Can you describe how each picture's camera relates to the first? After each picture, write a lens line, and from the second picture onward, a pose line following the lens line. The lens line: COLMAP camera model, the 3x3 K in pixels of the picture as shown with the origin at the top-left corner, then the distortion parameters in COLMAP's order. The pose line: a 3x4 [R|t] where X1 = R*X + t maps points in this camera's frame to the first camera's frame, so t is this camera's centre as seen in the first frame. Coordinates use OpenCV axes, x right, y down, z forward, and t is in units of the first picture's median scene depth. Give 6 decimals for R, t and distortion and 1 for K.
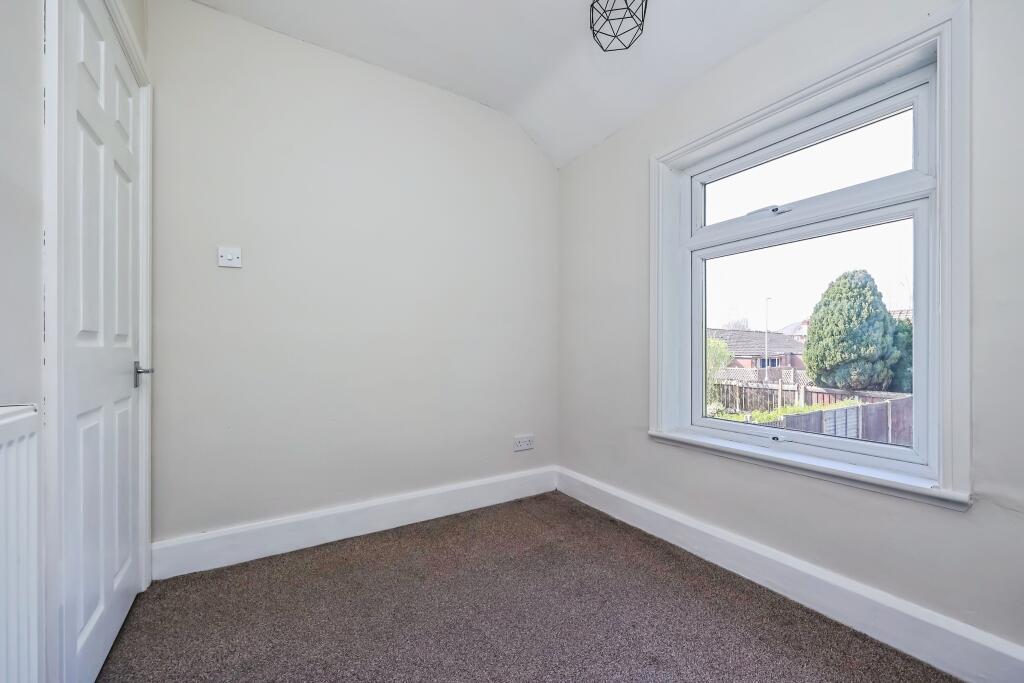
lens RADIAL K [[418.7, 0, 512.0], [0, 418.7, 341.5], [0, 0, 1]] dist [0.000616, 0.000006]
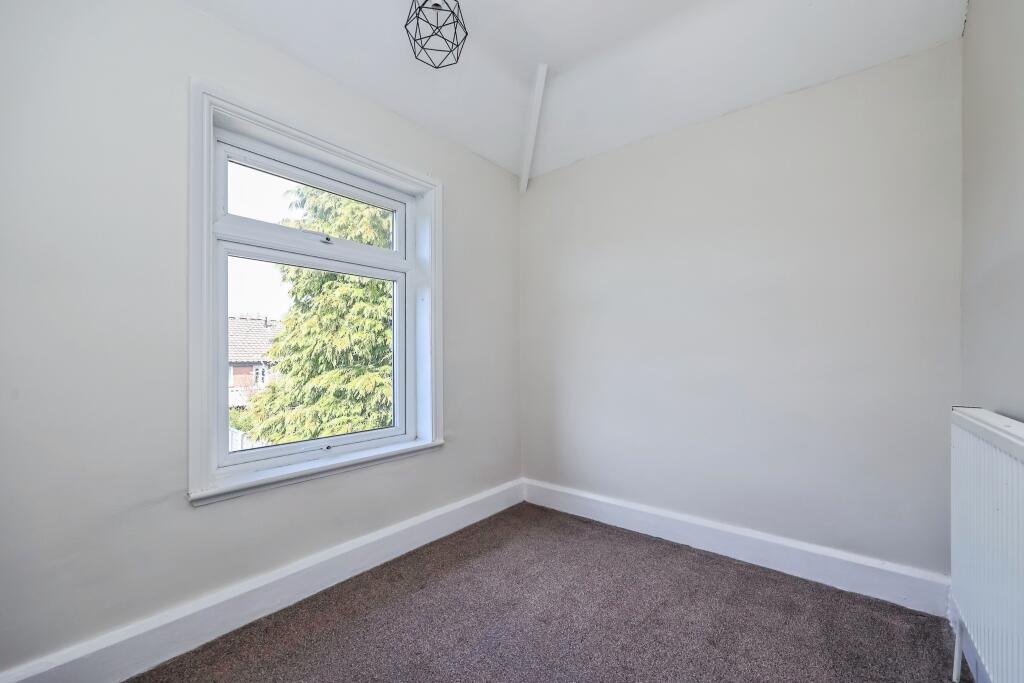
lens RADIAL K [[411.6, 0, 513.4], [0, 411.6, 364.8], [0, 0, 1]] dist [0.000378, -0.000005]
pose [[-0.336045, 0.002418, 0.941843, -0.578164], [-0.000307, 0.999996, -0.002677, 0.017454], [-0.941846, -0.001189, -0.336043, 0.951723]]
